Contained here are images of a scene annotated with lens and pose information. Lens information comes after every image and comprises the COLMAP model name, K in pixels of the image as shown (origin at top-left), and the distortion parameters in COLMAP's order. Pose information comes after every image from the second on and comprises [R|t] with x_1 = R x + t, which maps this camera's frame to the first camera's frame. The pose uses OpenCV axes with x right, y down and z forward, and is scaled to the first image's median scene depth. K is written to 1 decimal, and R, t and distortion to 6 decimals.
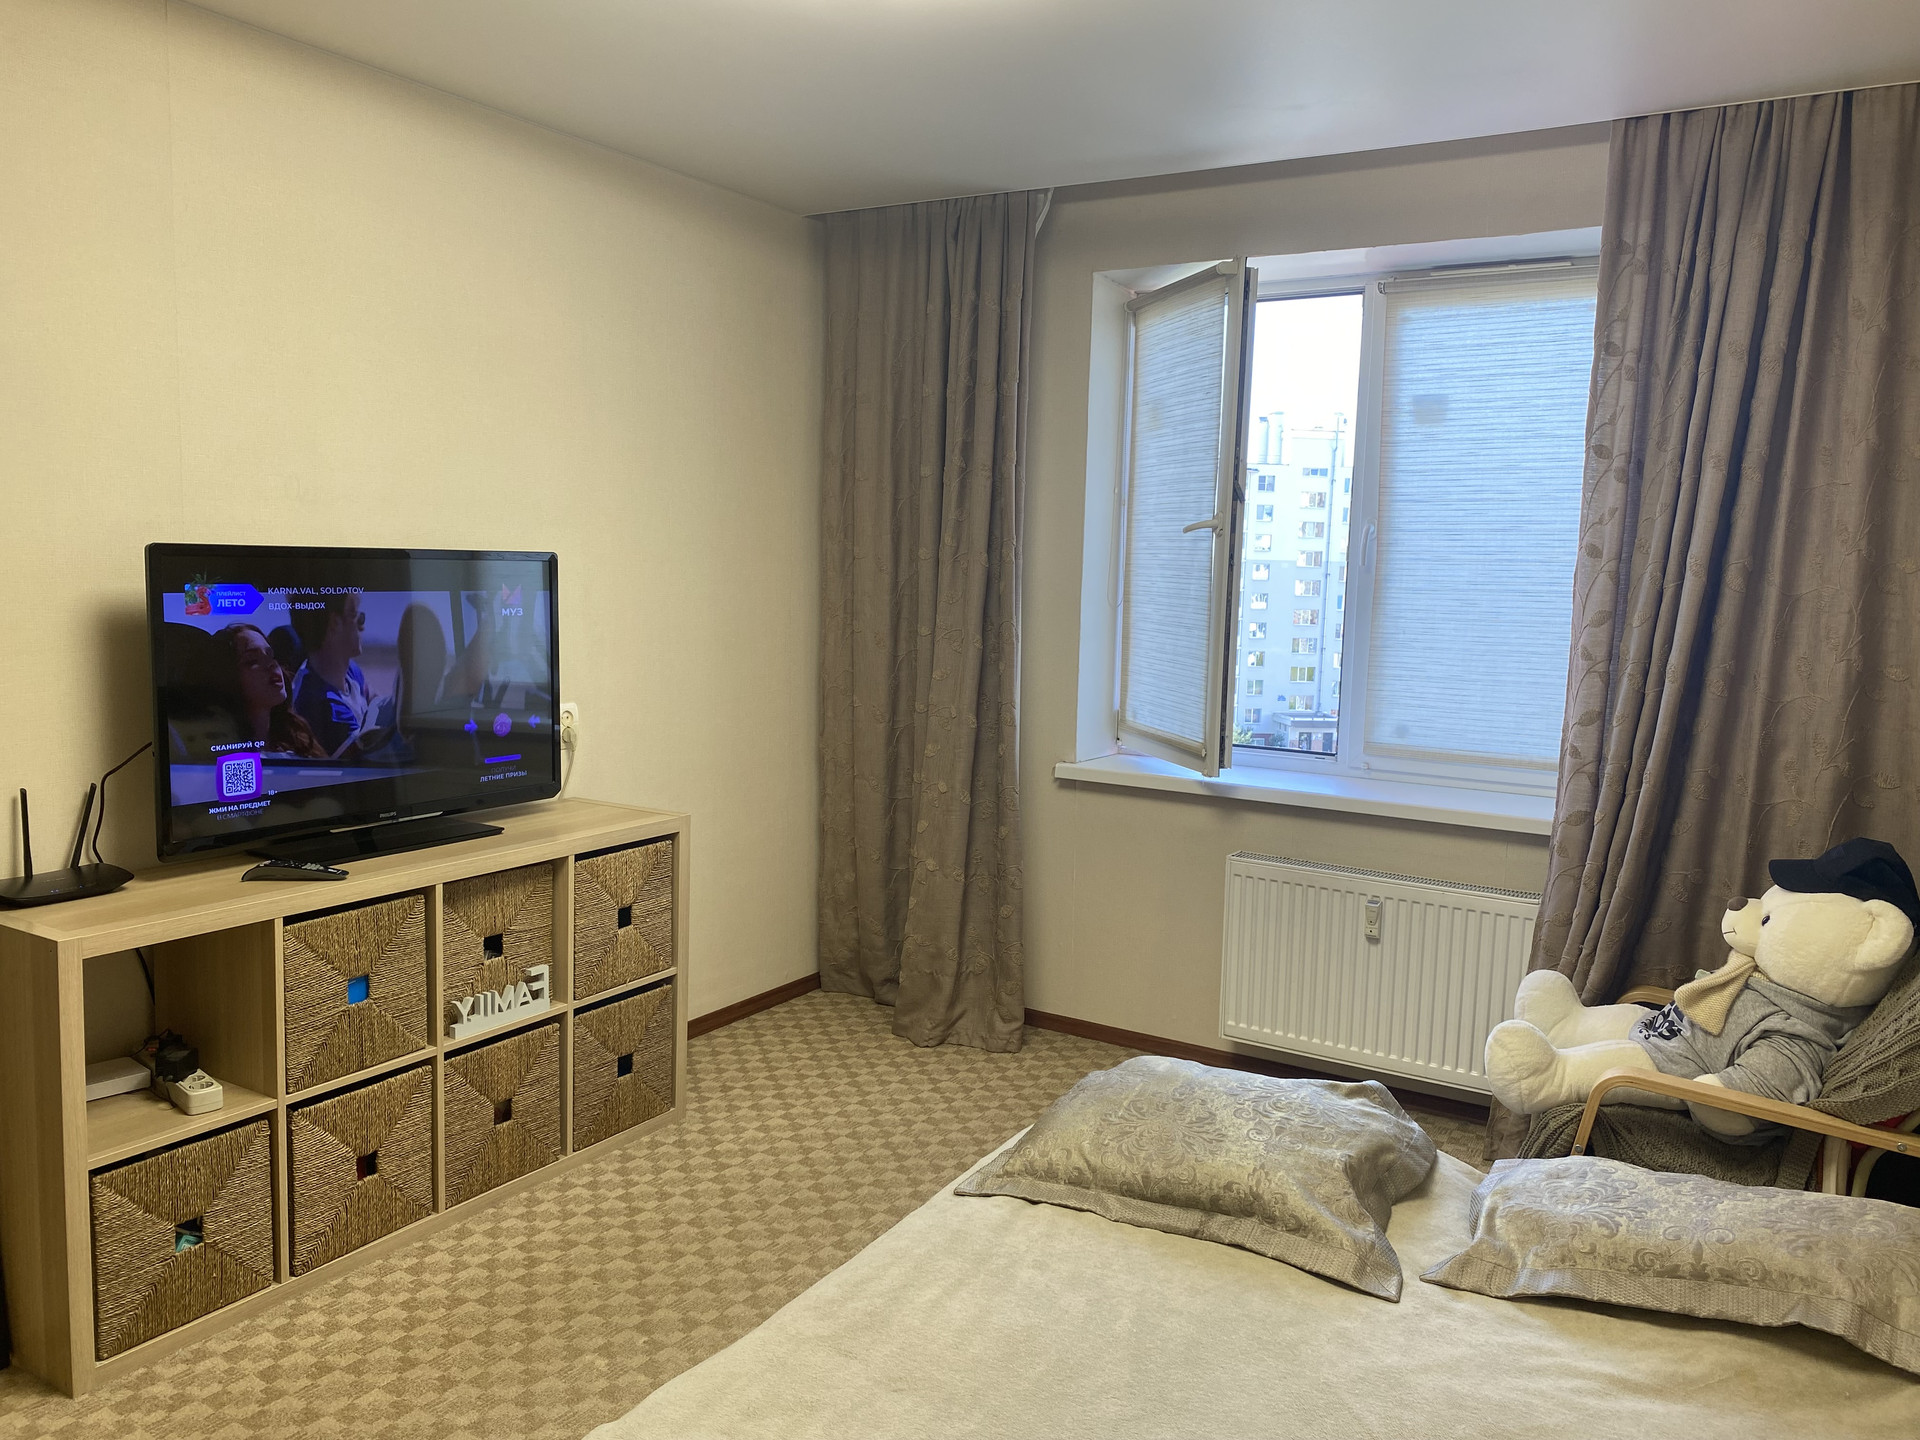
lens RADIAL K [[1468.6, 0, 954.8], [0, 1468.6, 718.3], [0, 0, 1]] dist [0.035650, -0.043141]
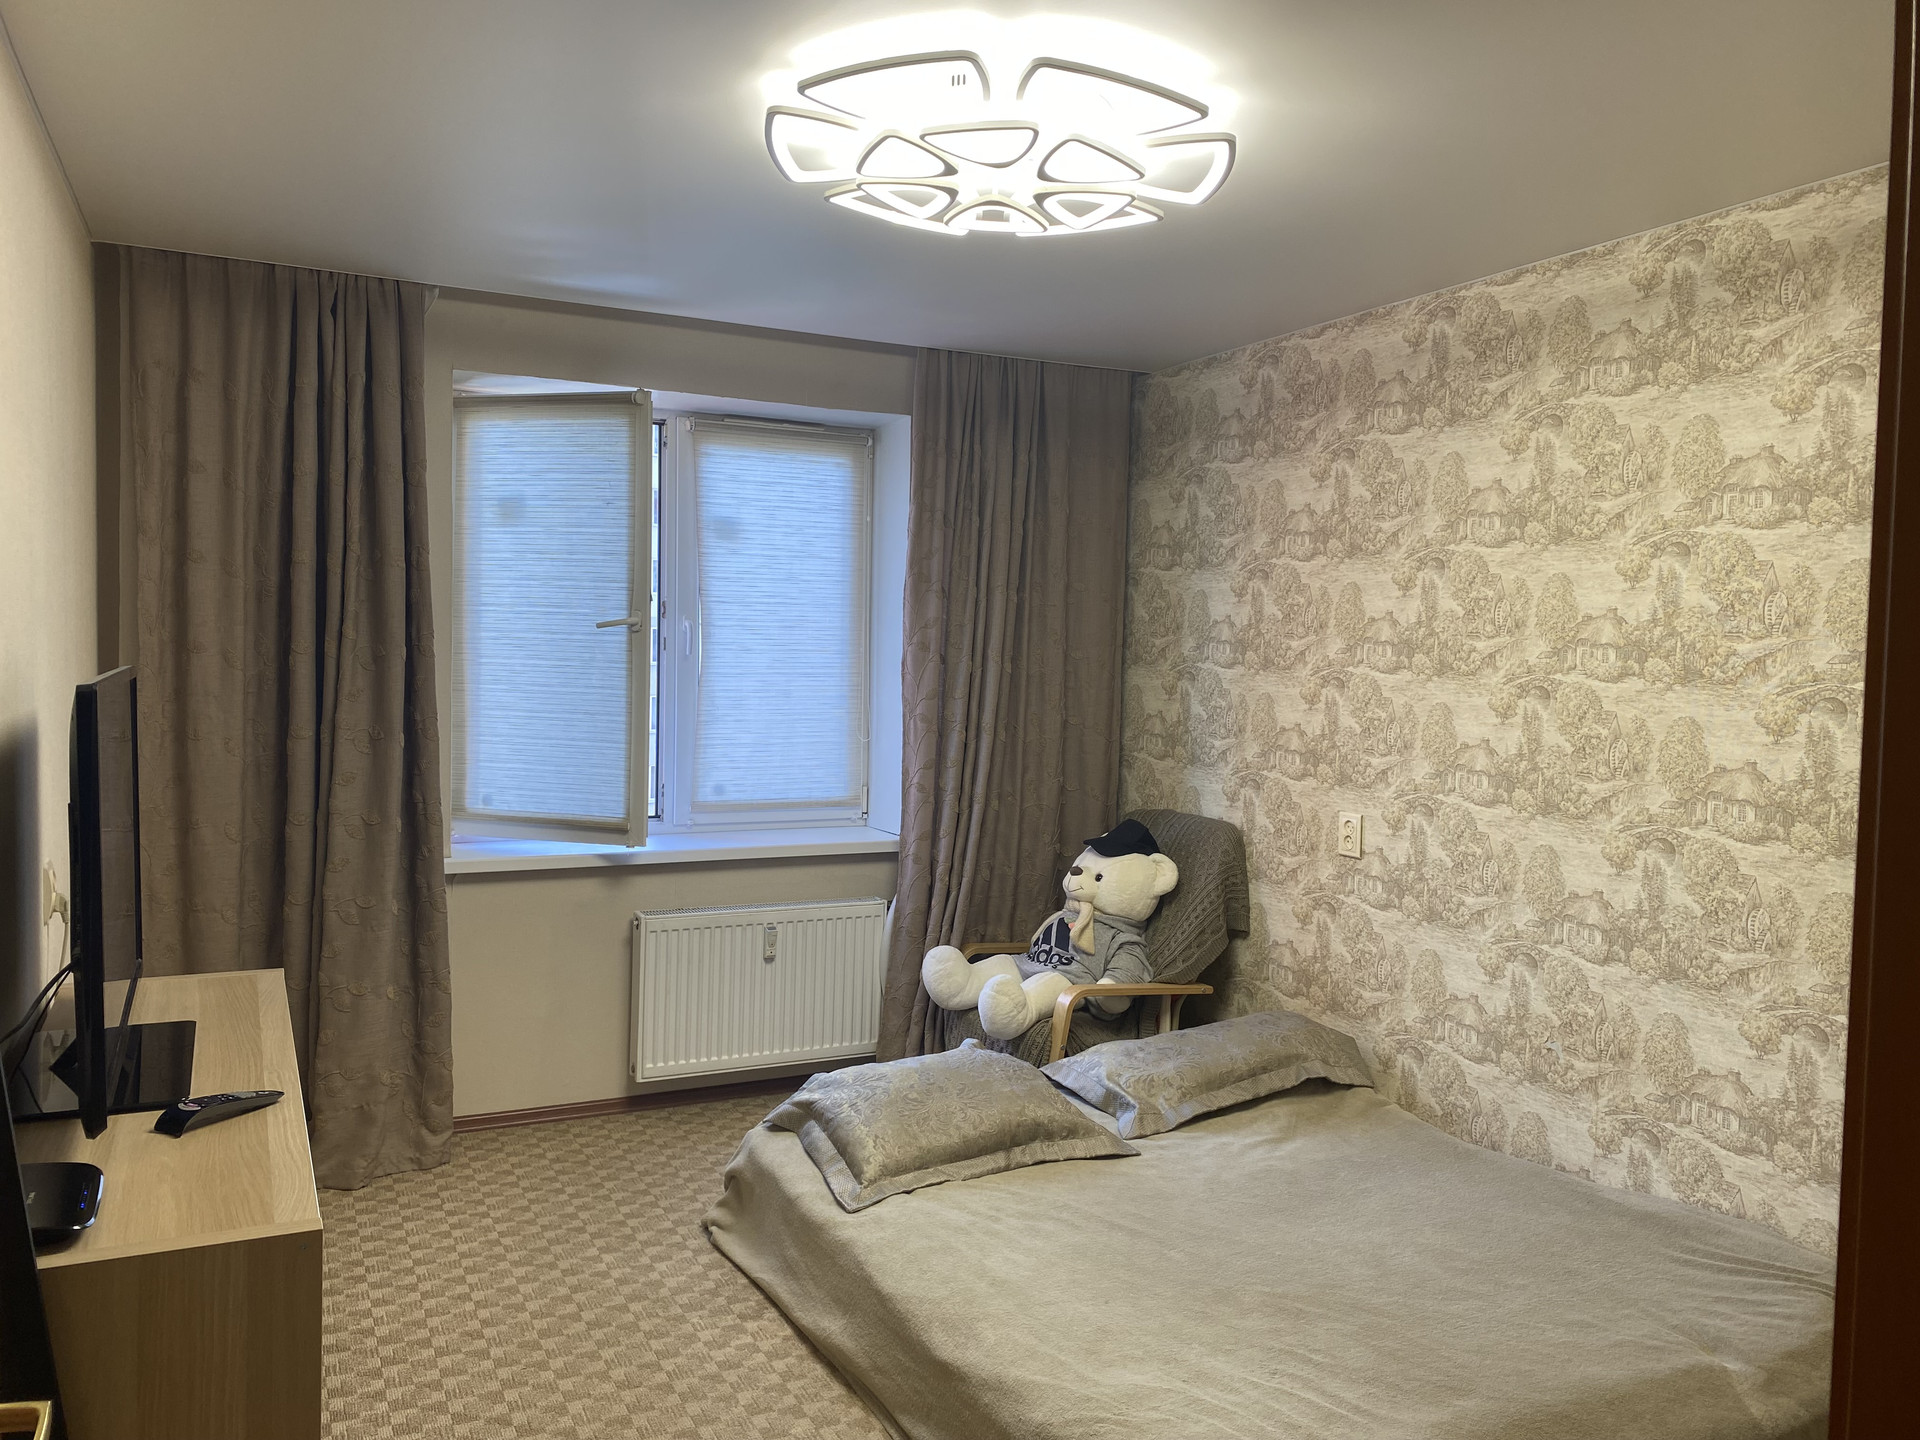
lens RADIAL K [[1468.6, 0, 915.1], [0, 1468.6, 712.1], [0, 0, 1]] dist [0.035650, -0.043141]
pose [[0.540468, -0.050168, 0.839868, -0.761198], [0.089123, 0.996018, 0.002143, -0.053452], [-0.836631, 0.073694, 0.542787, 0.251608]]
